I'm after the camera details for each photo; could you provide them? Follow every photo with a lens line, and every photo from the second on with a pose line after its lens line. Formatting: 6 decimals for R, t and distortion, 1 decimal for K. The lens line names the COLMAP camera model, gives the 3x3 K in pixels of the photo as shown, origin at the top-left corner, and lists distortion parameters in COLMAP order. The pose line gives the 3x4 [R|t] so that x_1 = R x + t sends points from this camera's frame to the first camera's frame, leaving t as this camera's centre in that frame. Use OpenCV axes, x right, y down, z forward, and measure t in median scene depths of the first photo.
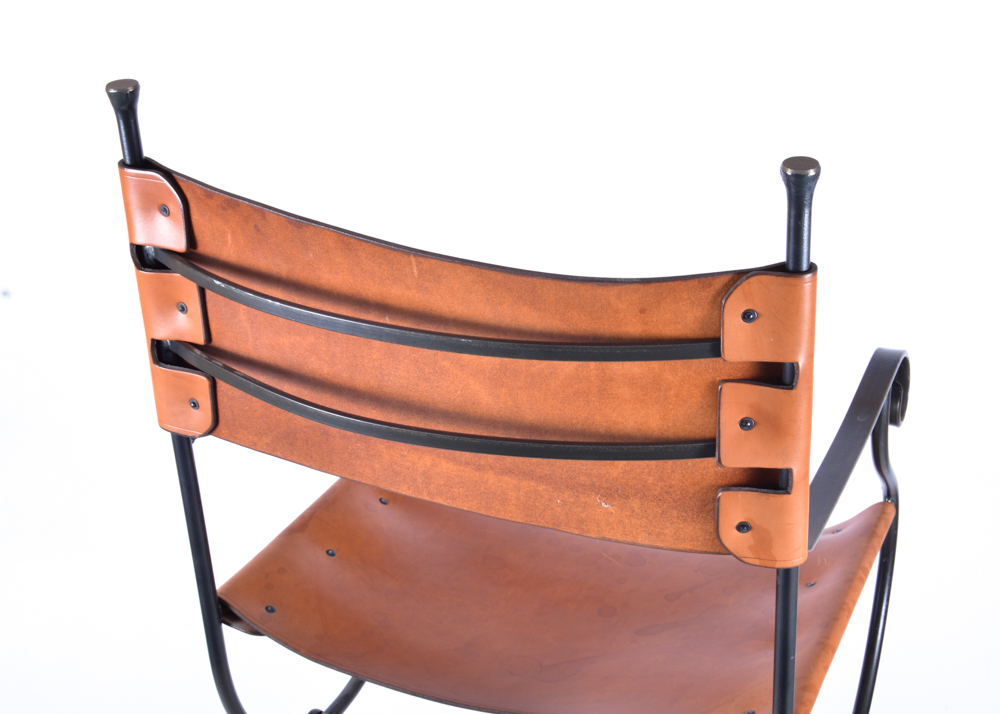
lens RADIAL K [[1717.6, 0, 496.3], [0, 1717.6, 361.0], [0, 0, 1]] dist [-0.091262, 0.000000]
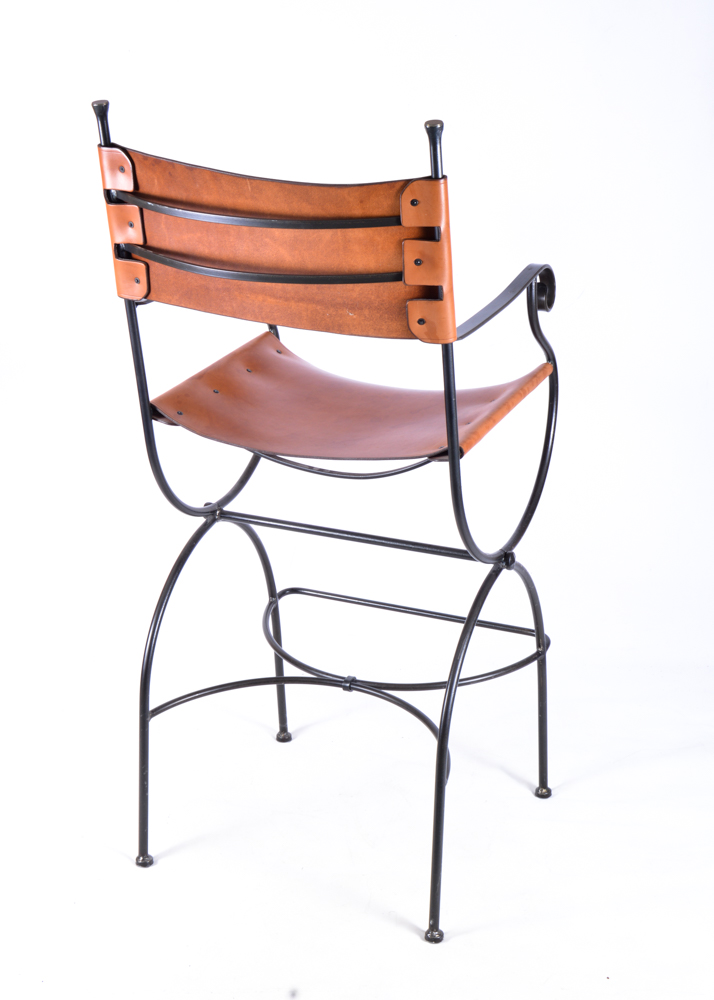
lens RADIAL K [[1717.6, 0, 359.5], [0, 1717.6, 496.7], [0, 0, 1]] dist [-0.091262, 0.000000]
pose [[0.998856, -0.003167, -0.047710, 0.163048], [0.001977, 0.999686, -0.024973, 0.333967], [0.047774, 0.024850, 0.998549, -0.896541]]
